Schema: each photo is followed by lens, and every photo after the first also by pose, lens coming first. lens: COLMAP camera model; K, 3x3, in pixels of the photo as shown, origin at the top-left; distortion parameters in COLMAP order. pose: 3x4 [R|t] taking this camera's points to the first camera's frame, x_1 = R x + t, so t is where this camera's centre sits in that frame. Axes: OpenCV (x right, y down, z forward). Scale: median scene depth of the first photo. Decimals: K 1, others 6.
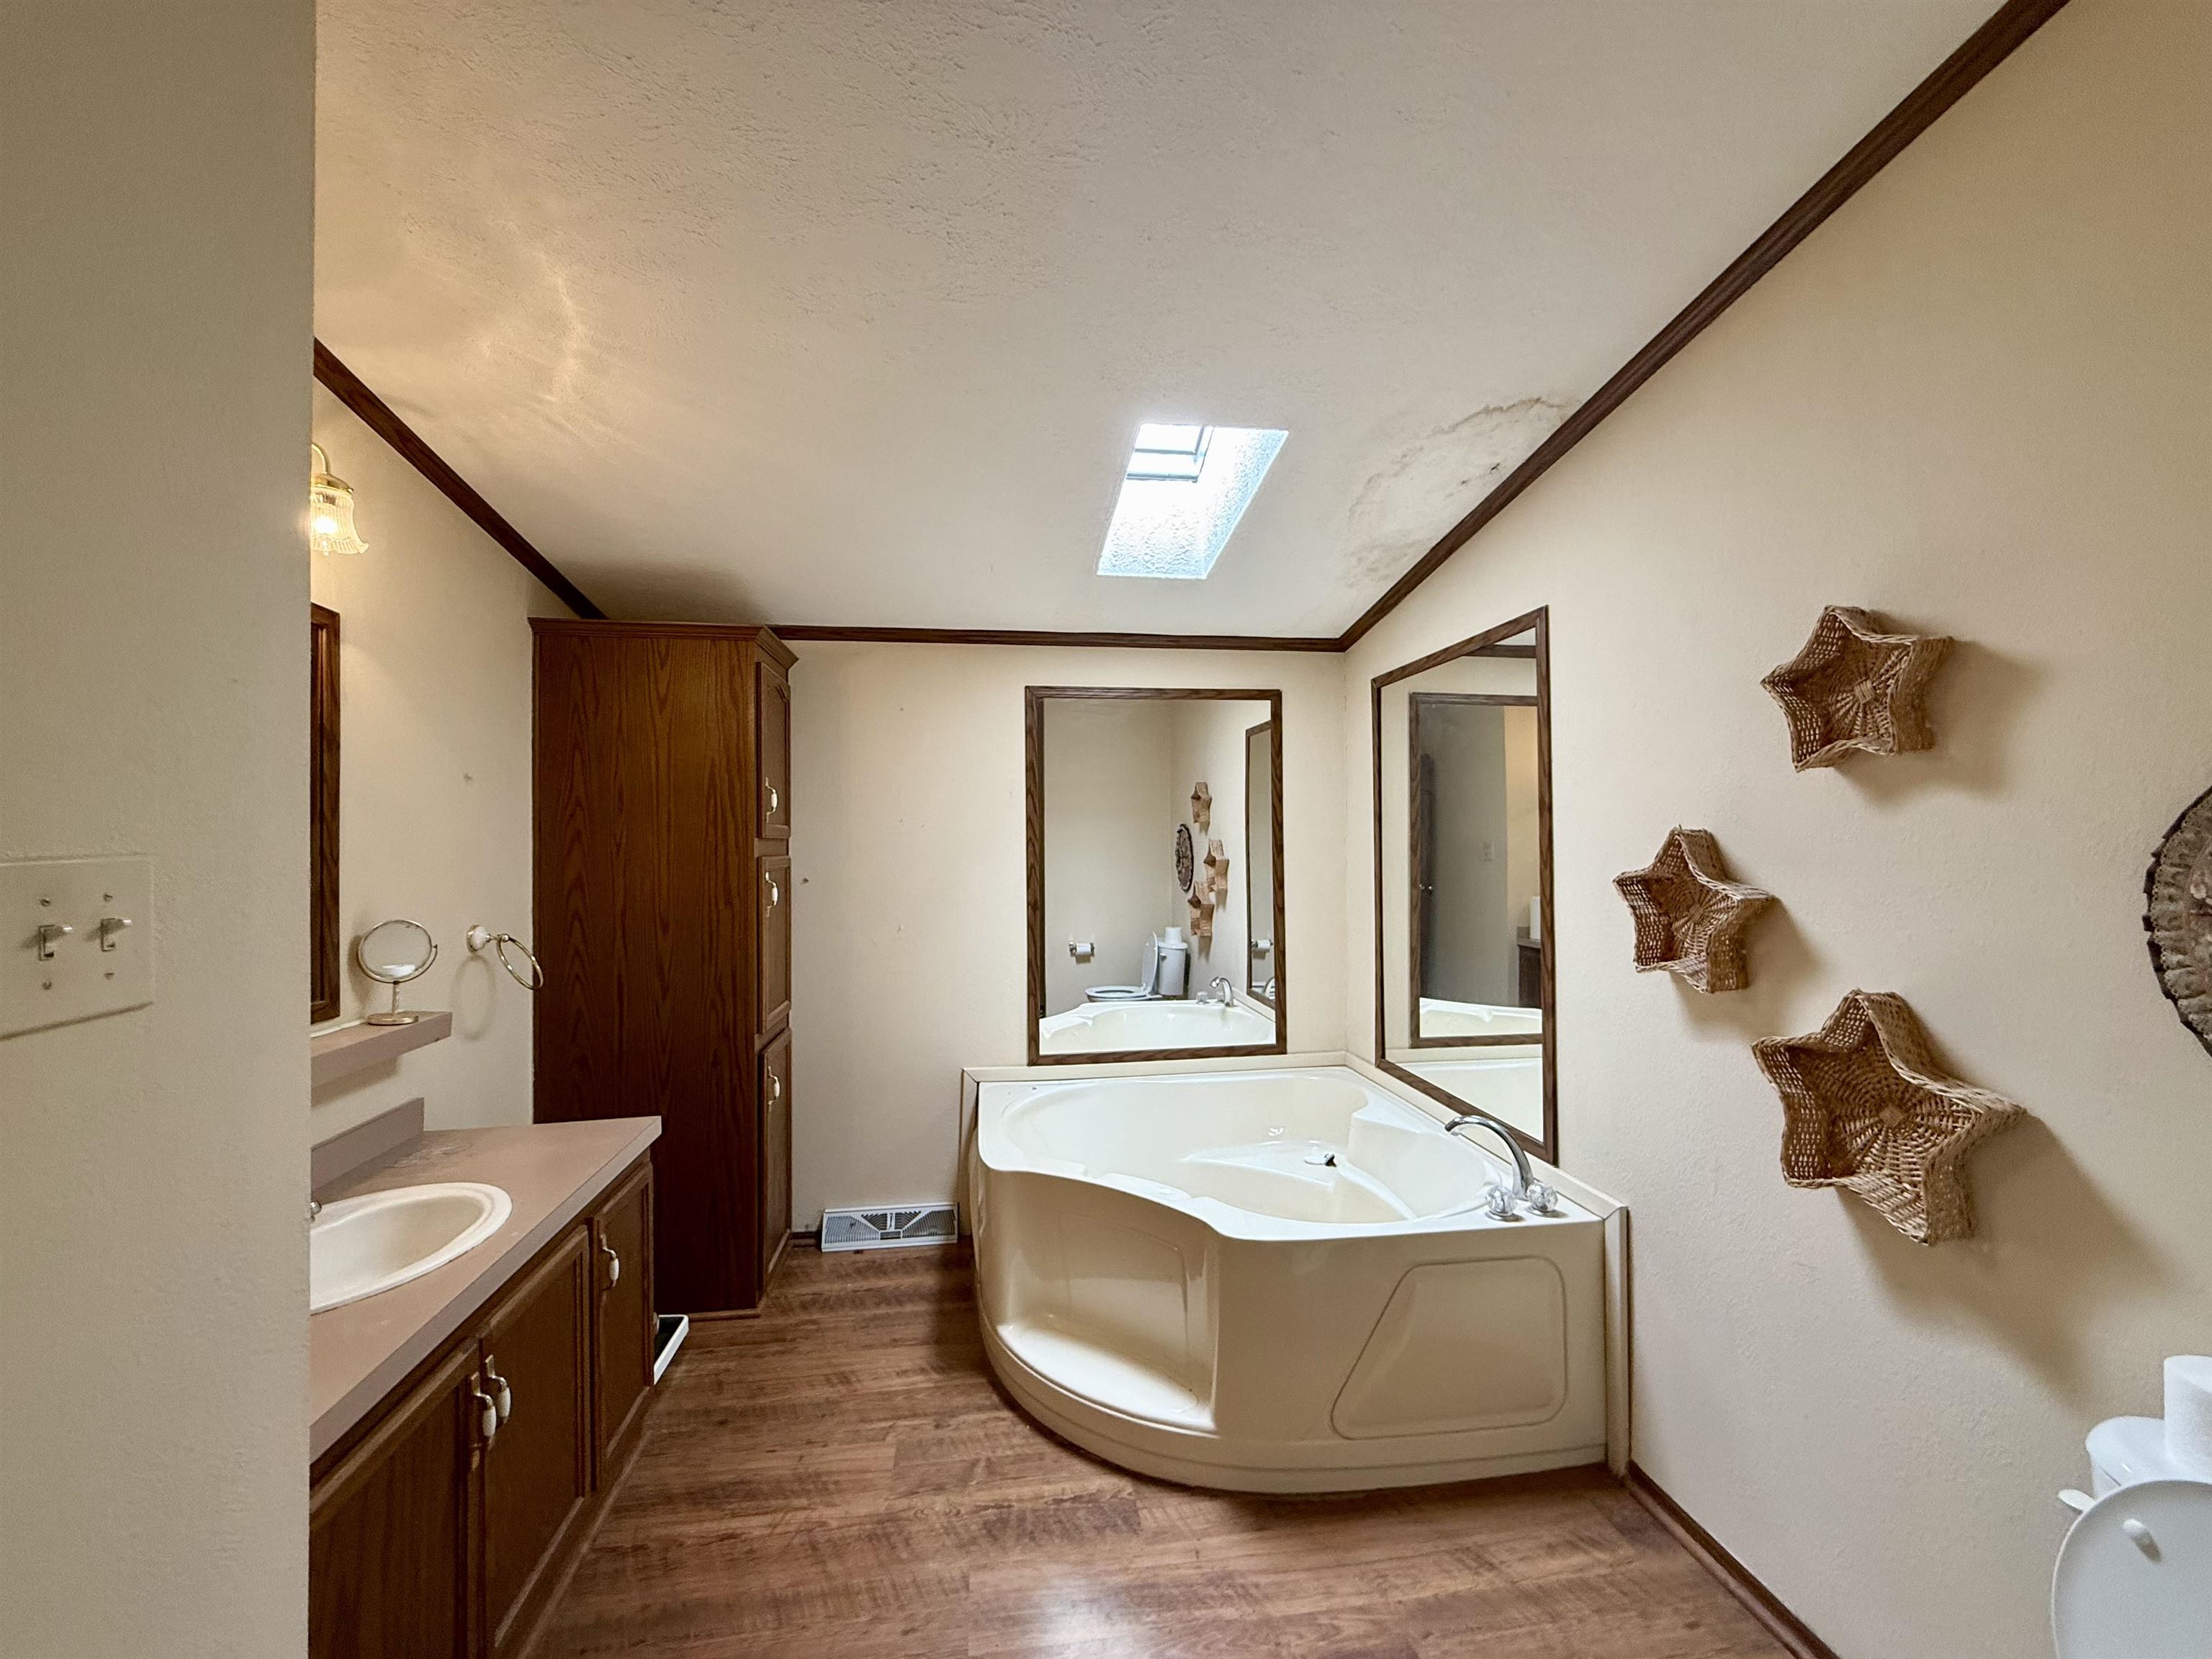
lens RADIAL K [[884.8, 0, 1110.4], [0, 884.8, 832.2], [0, 0, 1]] dist [0.001203, 0.000009]
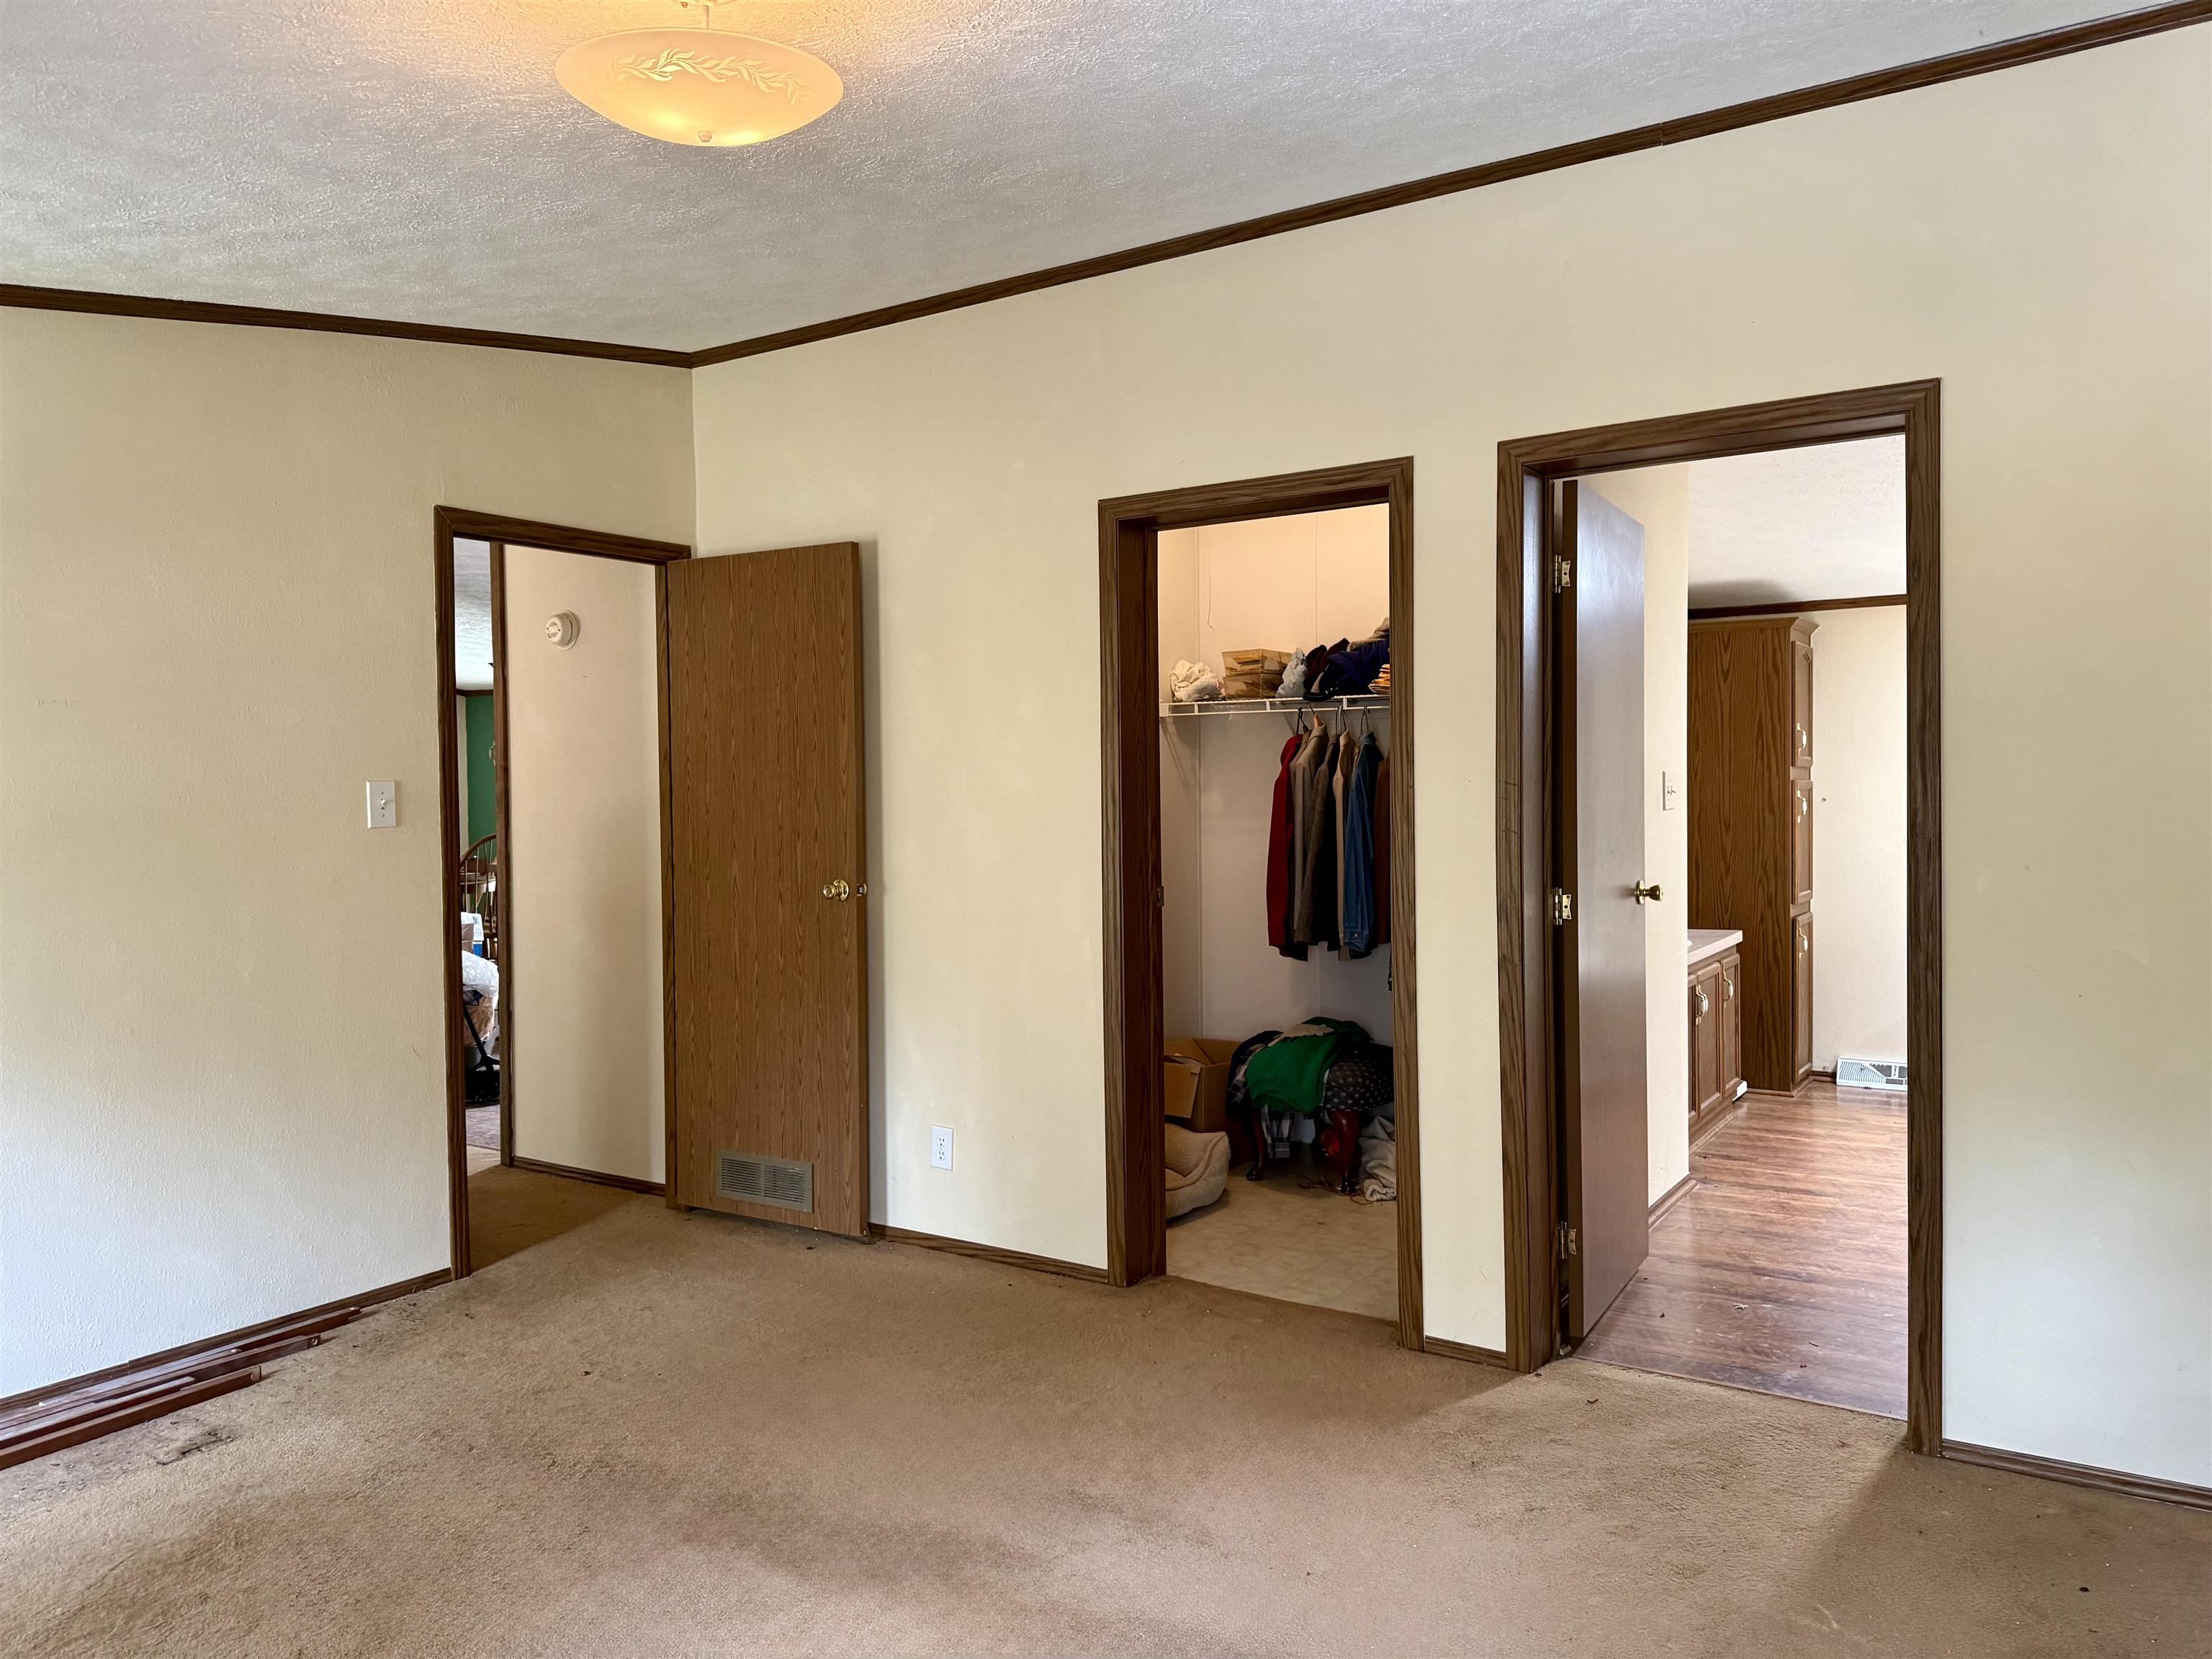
lens RADIAL K [[1546.1, 0, 1106.0], [0, 1546.1, 829.5], [0, 0, 1]] dist [0.151686, -0.278670]
pose [[0.747408, 0.017913, -0.664124, 0.446309], [0.013075, 0.999046, 0.041661, -0.011719], [0.664237, -0.039821, 0.746461, -1.578188]]
